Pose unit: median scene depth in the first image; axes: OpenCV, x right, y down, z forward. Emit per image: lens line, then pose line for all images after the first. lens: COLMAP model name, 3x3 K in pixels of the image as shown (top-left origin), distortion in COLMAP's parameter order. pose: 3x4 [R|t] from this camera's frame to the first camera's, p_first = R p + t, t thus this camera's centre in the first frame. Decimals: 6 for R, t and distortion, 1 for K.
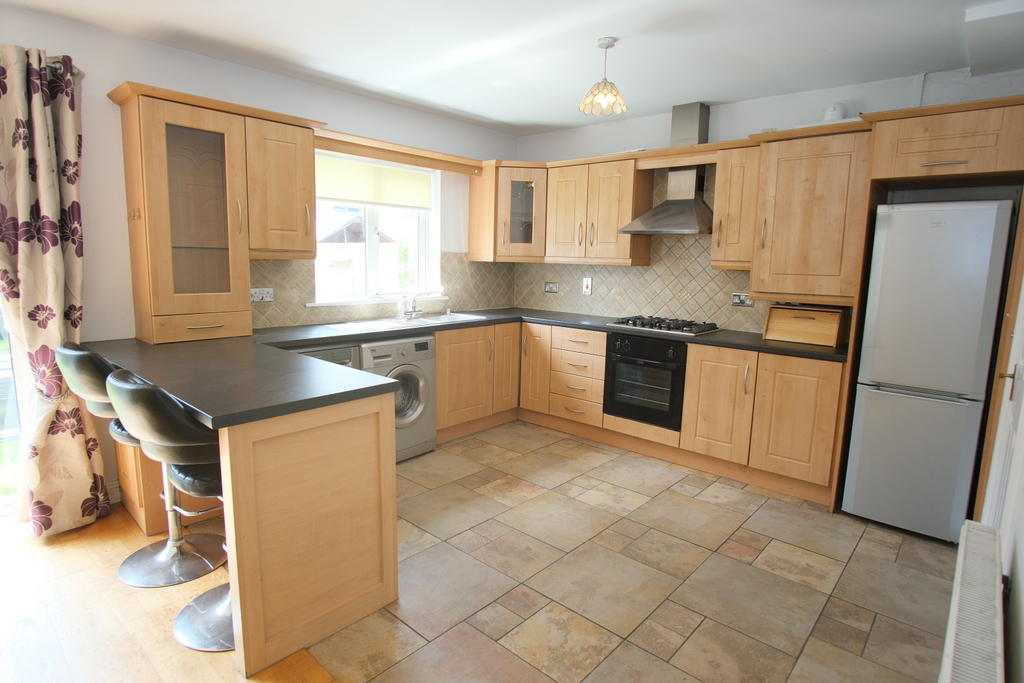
lens RADIAL K [[541.2, 0, 512.3], [0, 541.2, 341.9], [0, 0, 1]] dist [-0.024640, 0.002114]
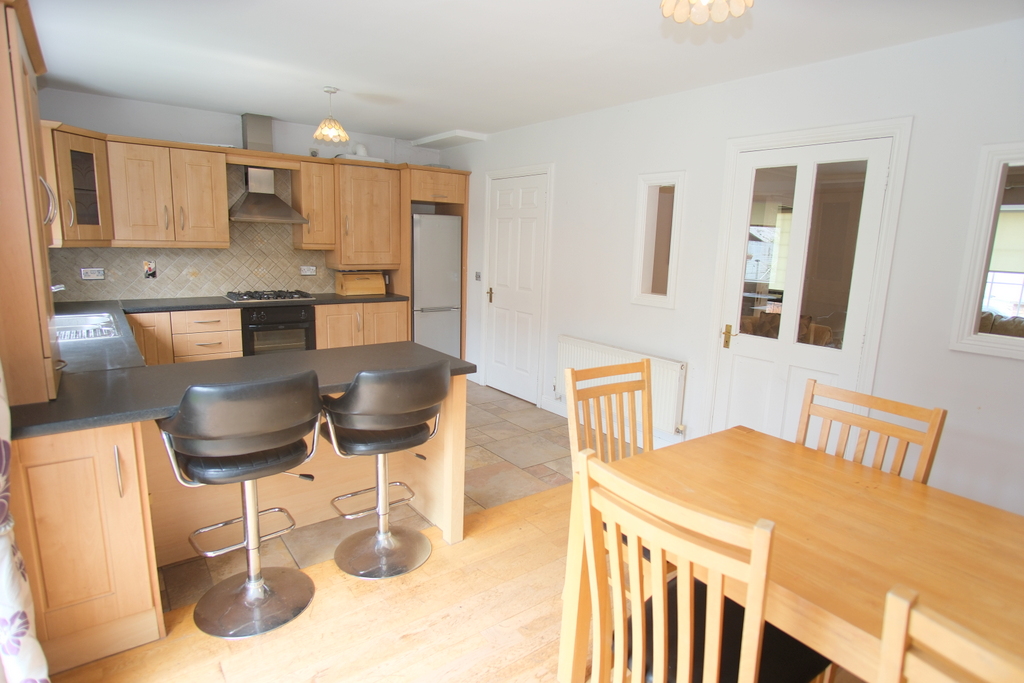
lens RADIAL K [[541.2, 0, 508.4], [0, 541.2, 338.7], [0, 0, 1]] dist [-0.024640, 0.002114]
pose [[0.209082, -0.192501, 0.958764, -0.817588], [0.124657, 0.977681, 0.169115, -0.077620], [-0.969920, 0.084158, 0.228412, 0.206081]]
